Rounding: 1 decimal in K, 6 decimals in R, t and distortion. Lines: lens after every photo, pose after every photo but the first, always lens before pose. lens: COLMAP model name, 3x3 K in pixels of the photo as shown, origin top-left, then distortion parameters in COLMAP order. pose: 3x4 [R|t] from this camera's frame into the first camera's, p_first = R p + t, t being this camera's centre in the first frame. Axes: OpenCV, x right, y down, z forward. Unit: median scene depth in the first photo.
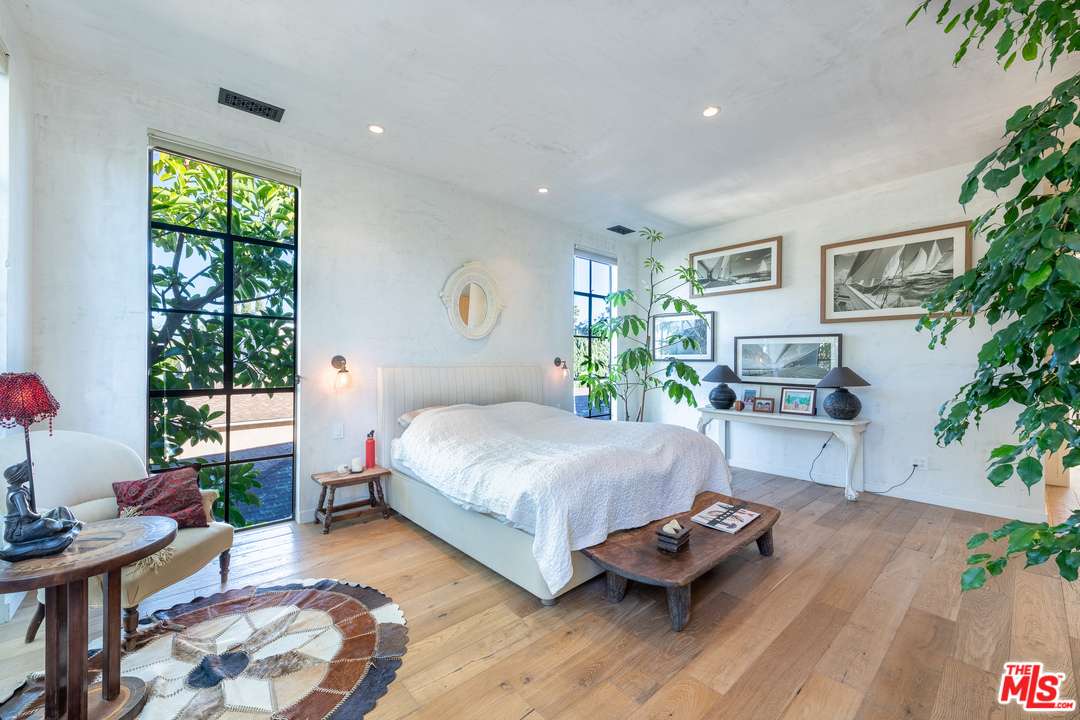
lens RADIAL K [[422.7, 0, 542.0], [0, 422.7, 361.5], [0, 0, 1]] dist [0.005877, -0.001136]
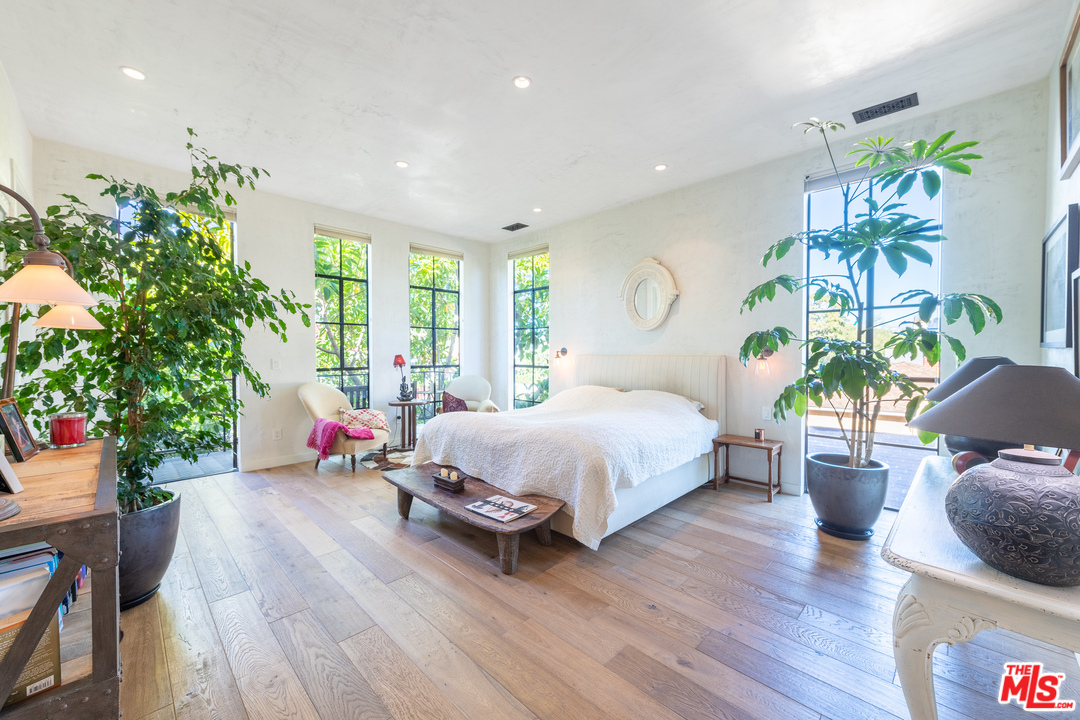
lens RADIAL K [[422.7, 0, 536.3], [0, 422.7, 357.0], [0, 0, 1]] dist [0.005877, -0.001136]
pose [[0.056366, 0.011904, -0.998339, 1.462950], [0.002512, 0.999924, 0.012064, 0.003745], [0.998407, -0.003187, 0.056332, 1.061282]]
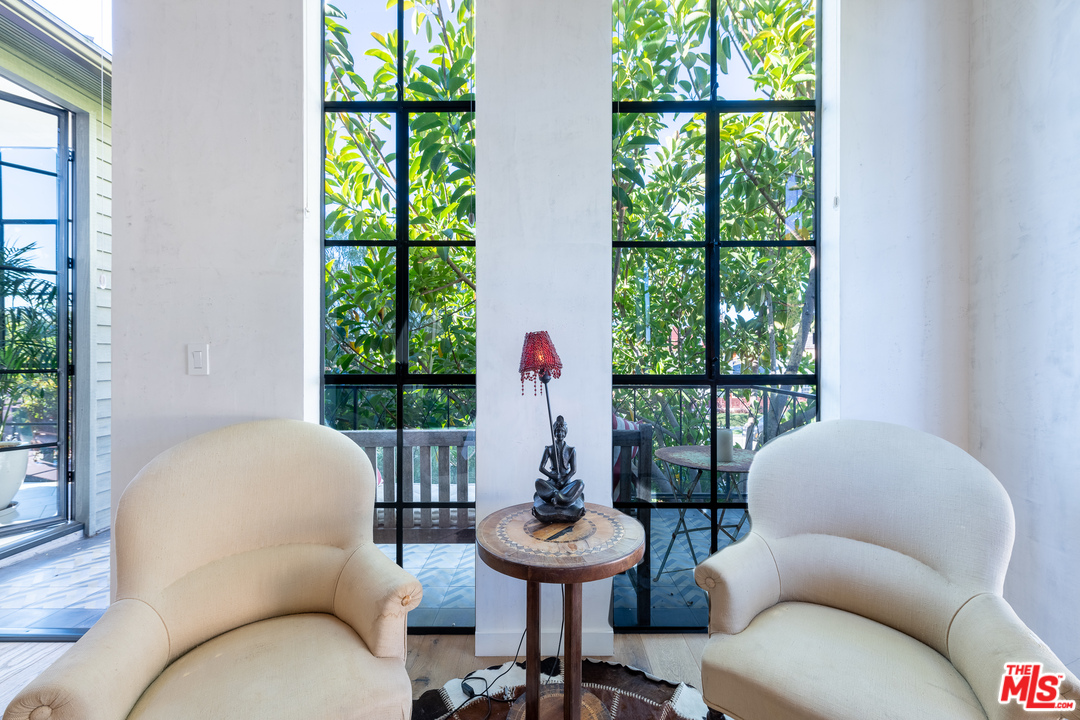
lens RADIAL K [[422.7, 0, 542.1], [0, 422.7, 355.5], [0, 0, 1]] dist [0.005877, -0.001136]
pose [[-0.655516, -0.003733, -0.755172, -0.231250], [-0.002429, 0.999993, -0.002835, 0.046650], [0.755178, -0.000024, -0.655520, 0.859394]]
